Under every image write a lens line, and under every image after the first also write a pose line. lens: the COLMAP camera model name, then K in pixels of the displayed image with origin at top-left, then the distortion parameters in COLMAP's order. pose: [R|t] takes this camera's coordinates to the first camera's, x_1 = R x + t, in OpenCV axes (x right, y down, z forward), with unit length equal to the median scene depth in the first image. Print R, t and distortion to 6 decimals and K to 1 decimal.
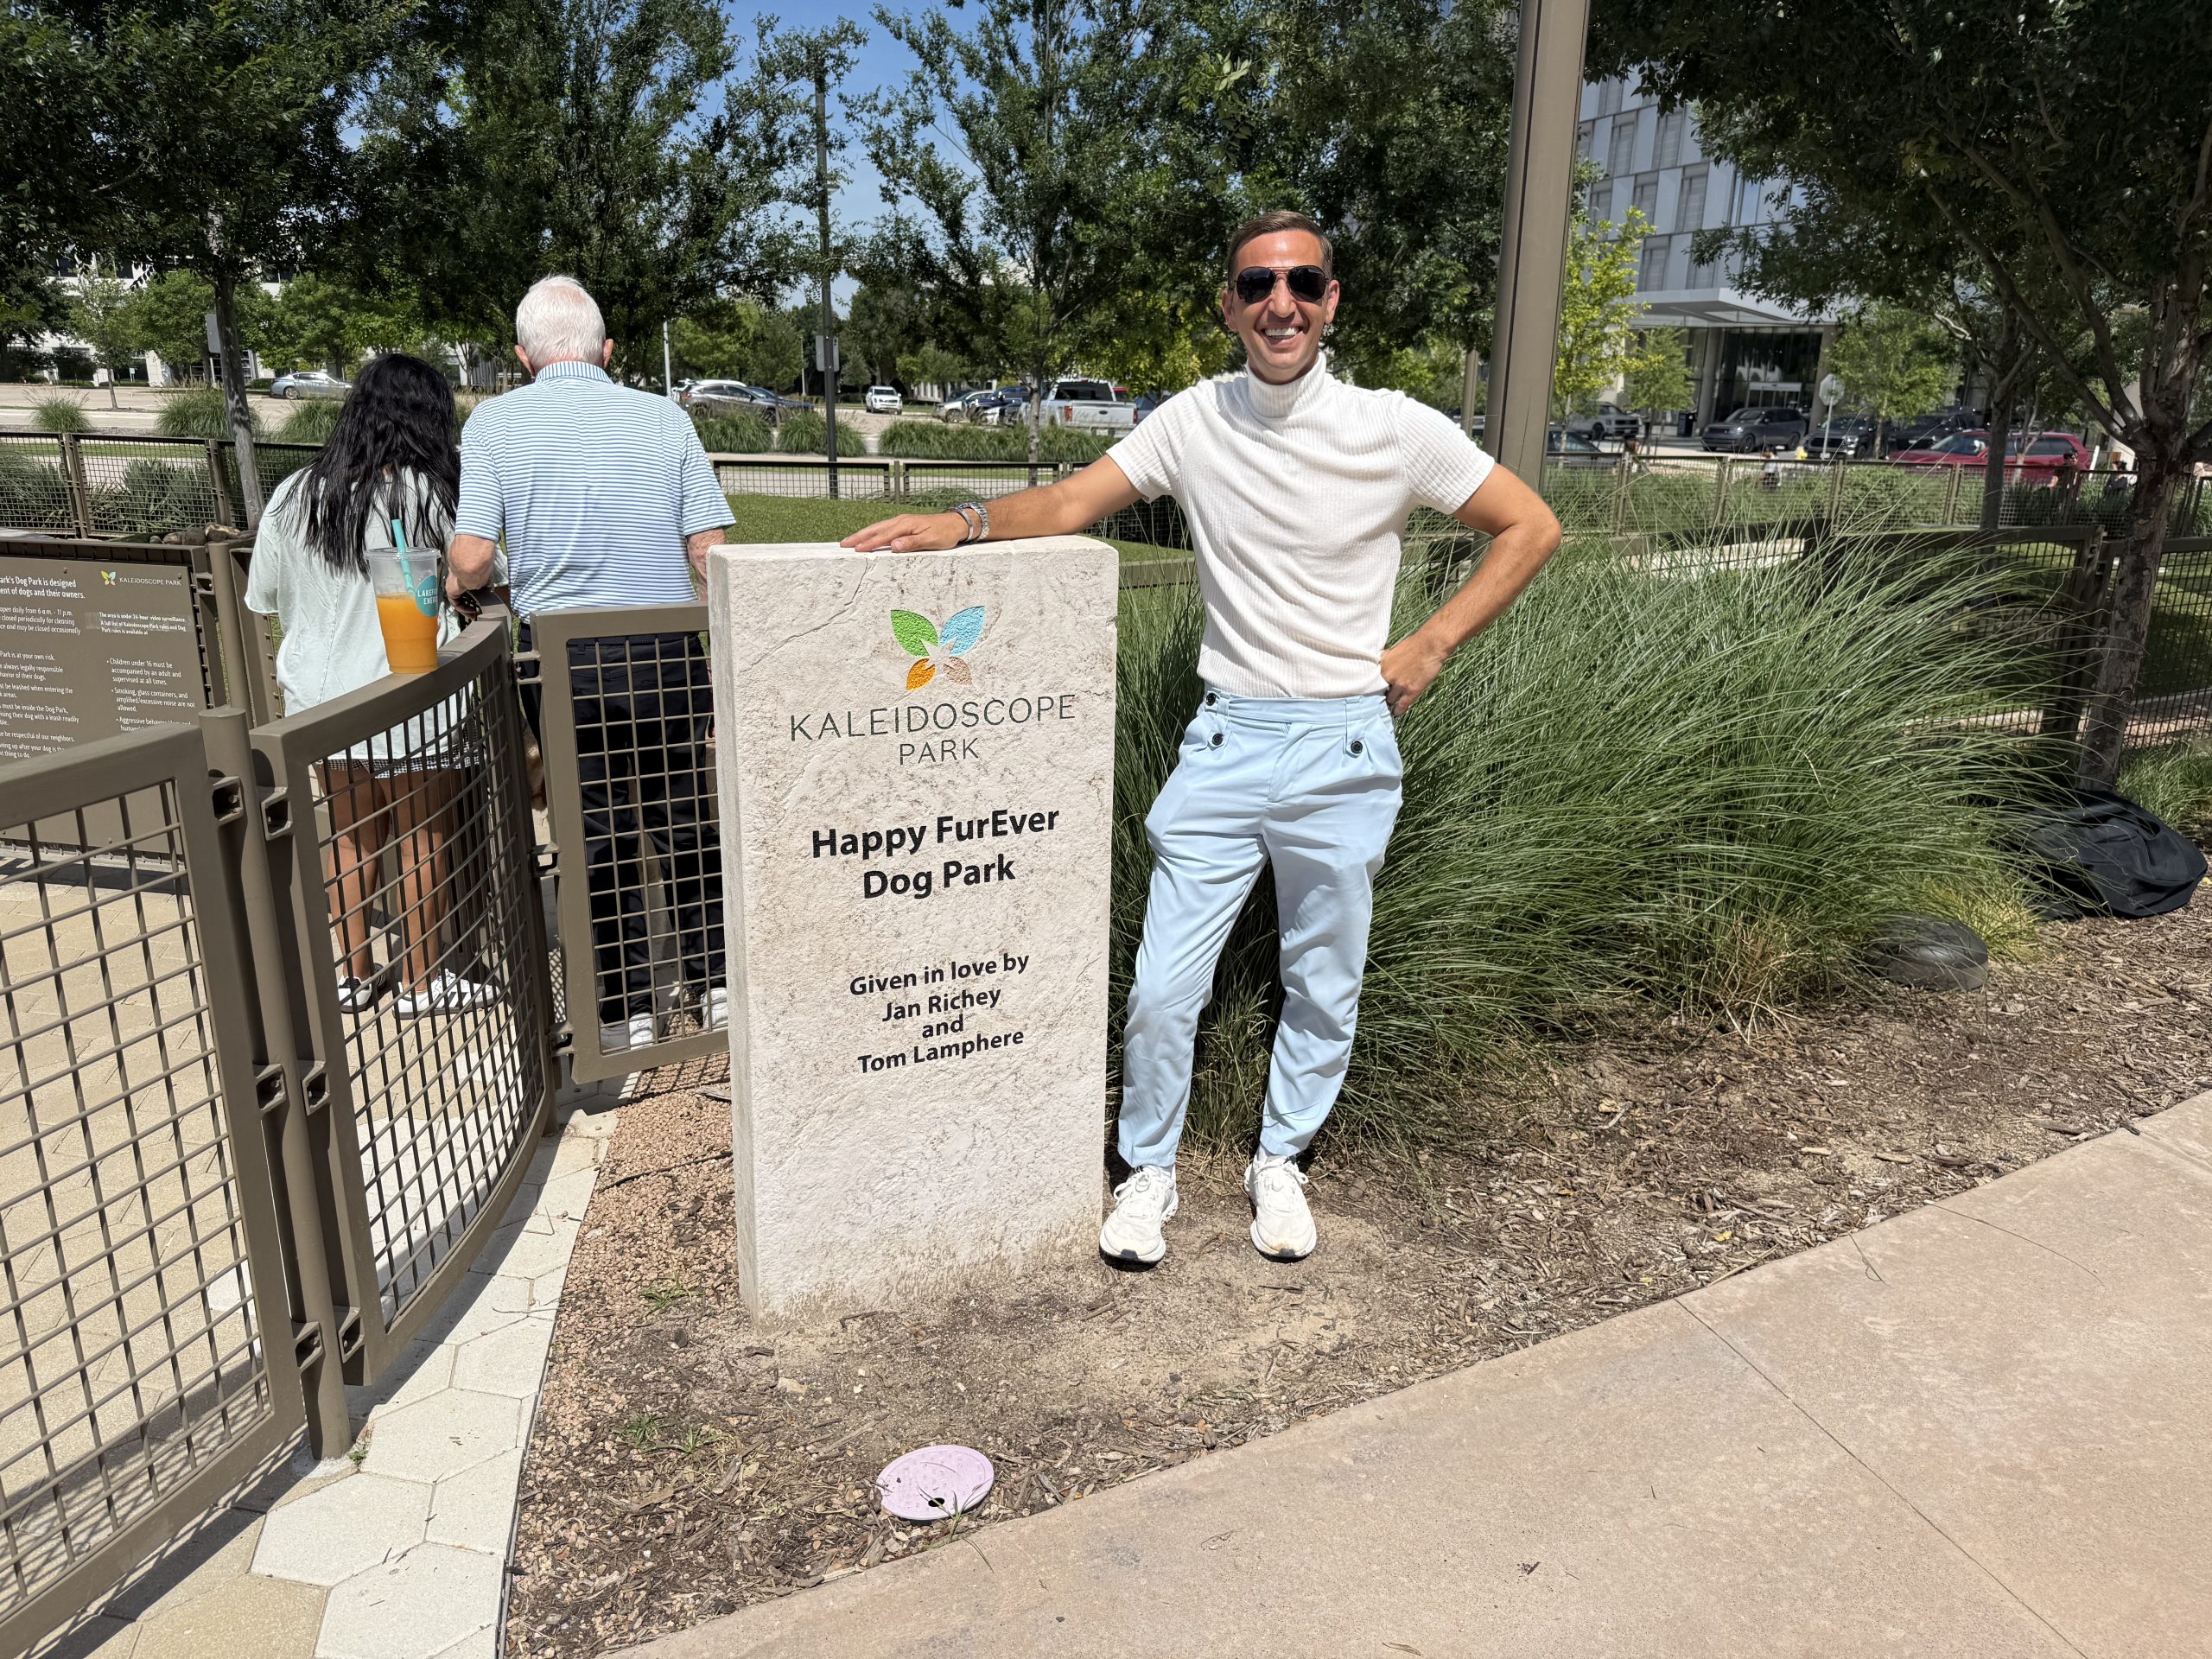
lens RADIAL K [[1529.1, 0, 1098.1], [0, 1529.1, 848.9], [0, 0, 1]] dist [0.086385, -0.123680]
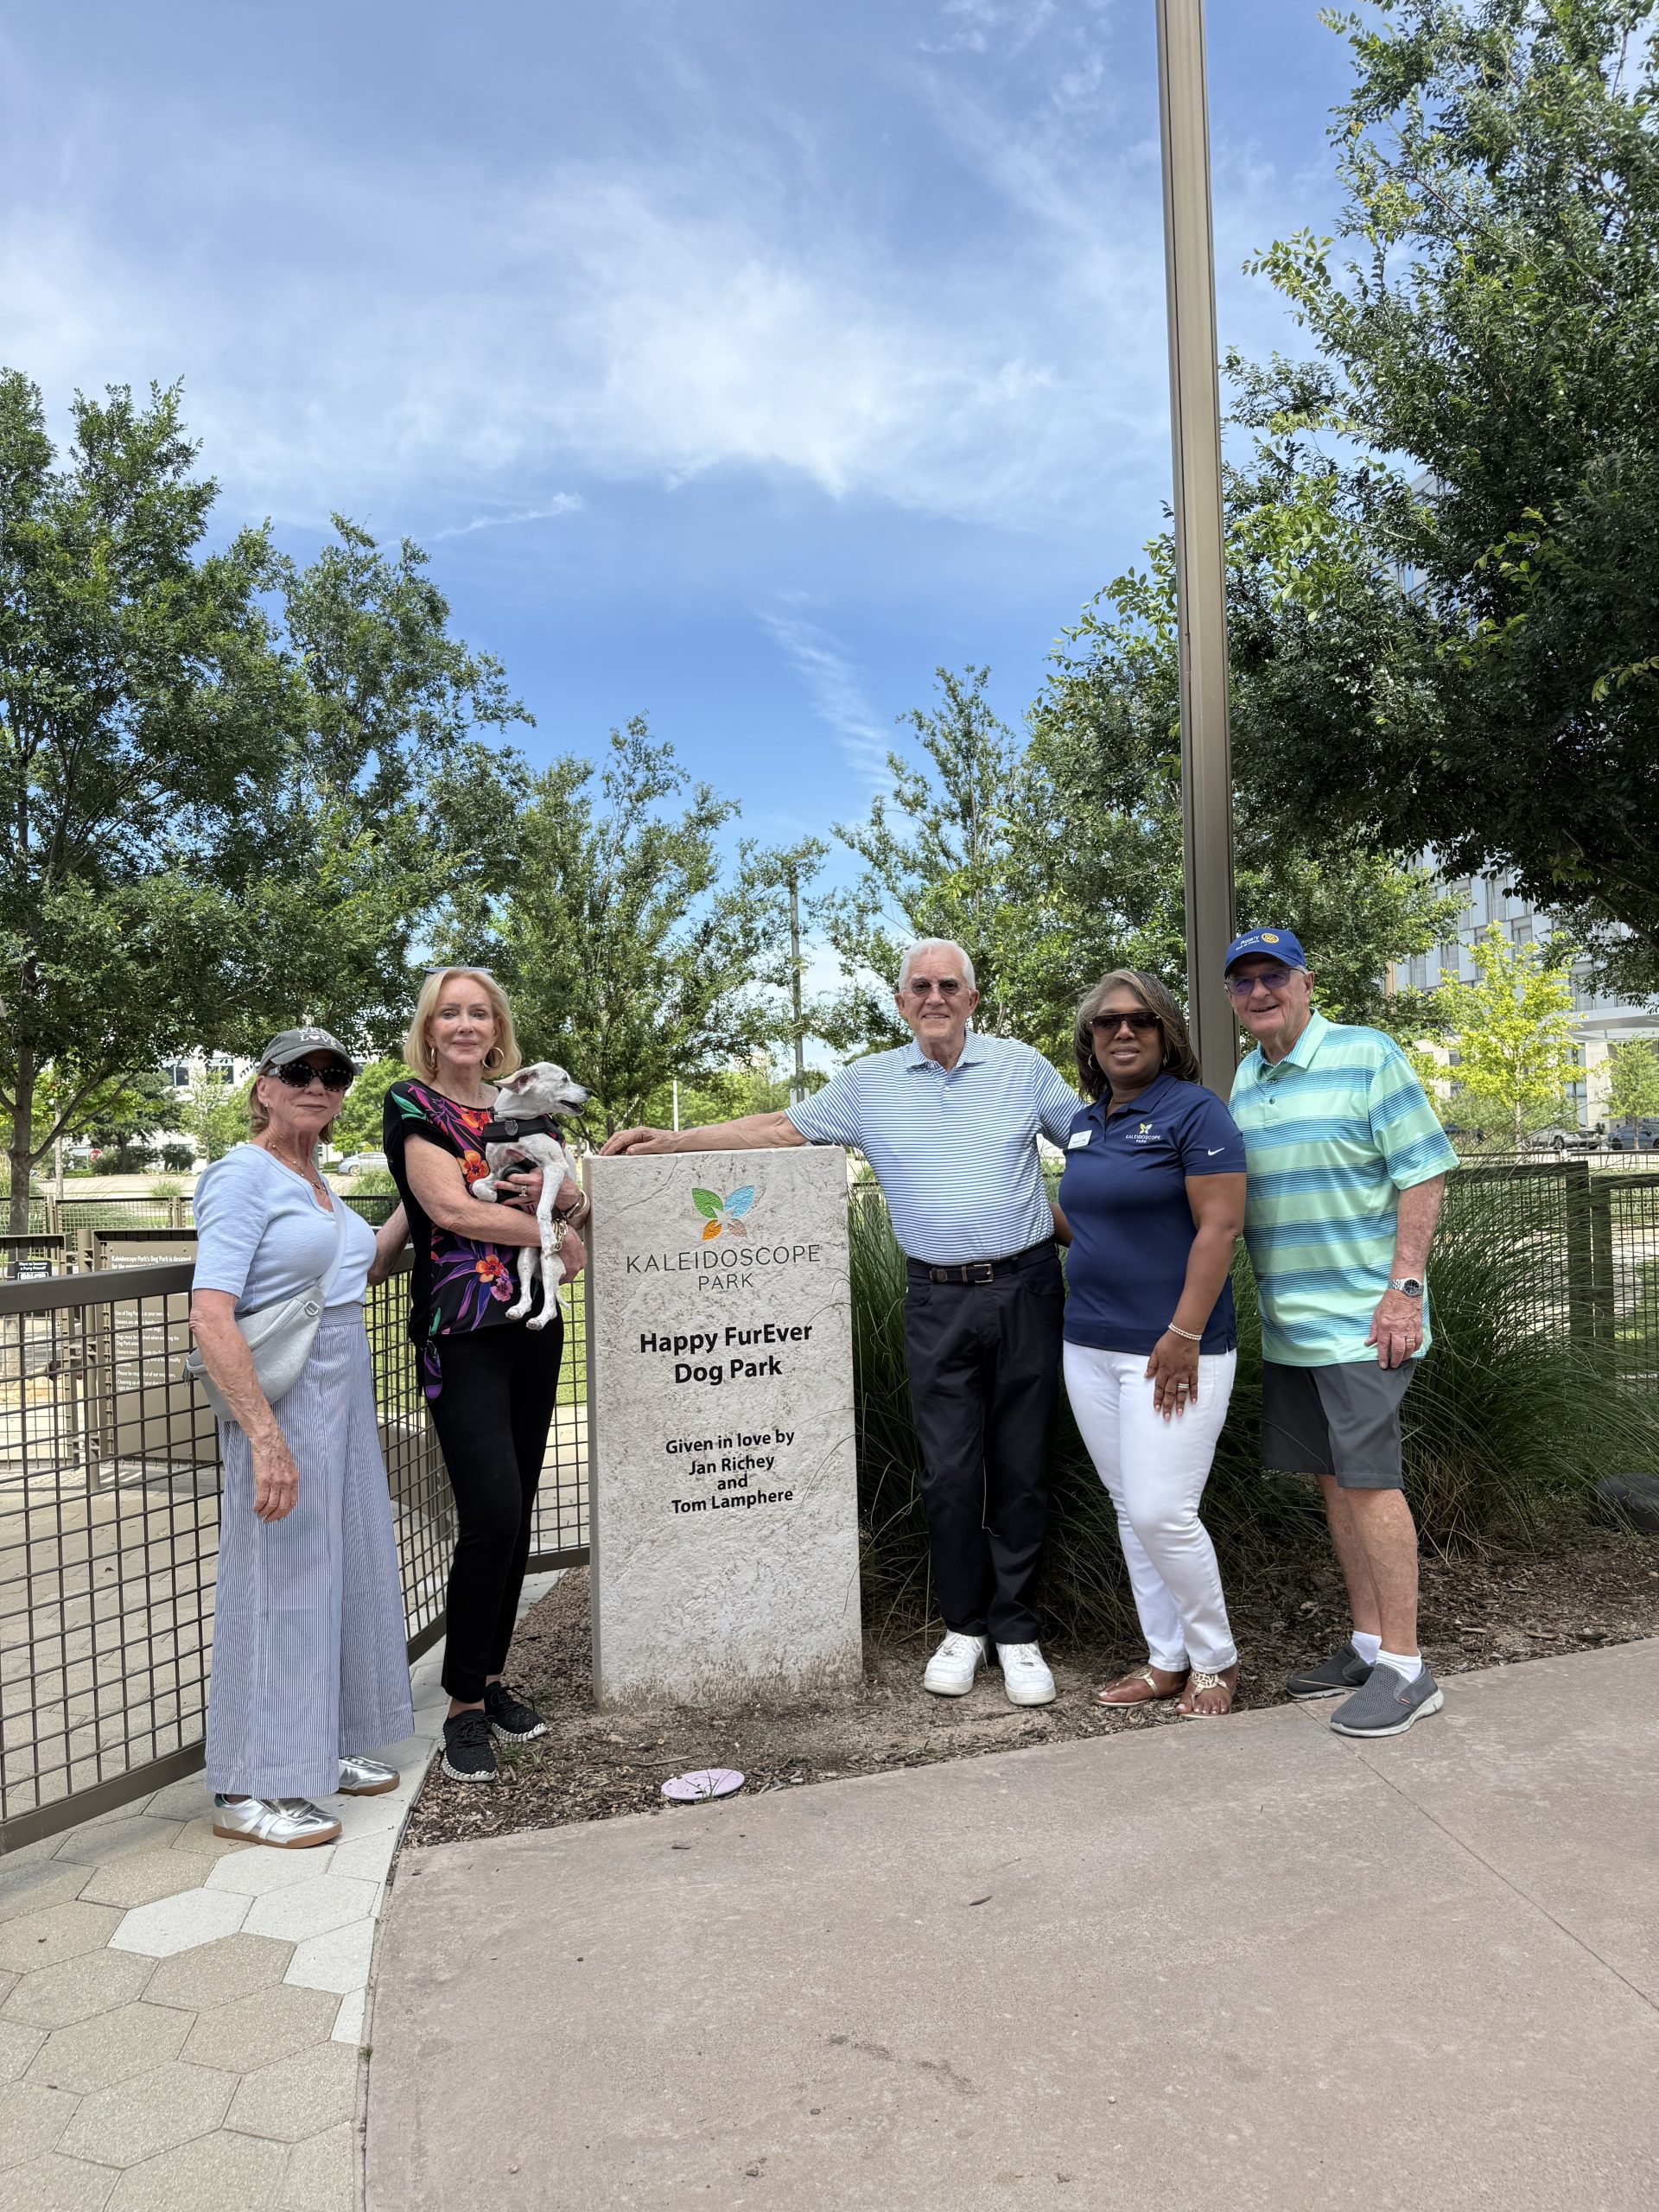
lens RADIAL K [[1548.0, 0, 822.7], [0, 1548.0, 1107.6], [0, 0, 1]] dist [0.053275, -0.059836]
pose [[0.984421, -0.054456, -0.167180, 0.240398], [0.000668, 0.951980, -0.306160, 0.226631], [0.175824, 0.301279, 0.937186, -0.437014]]
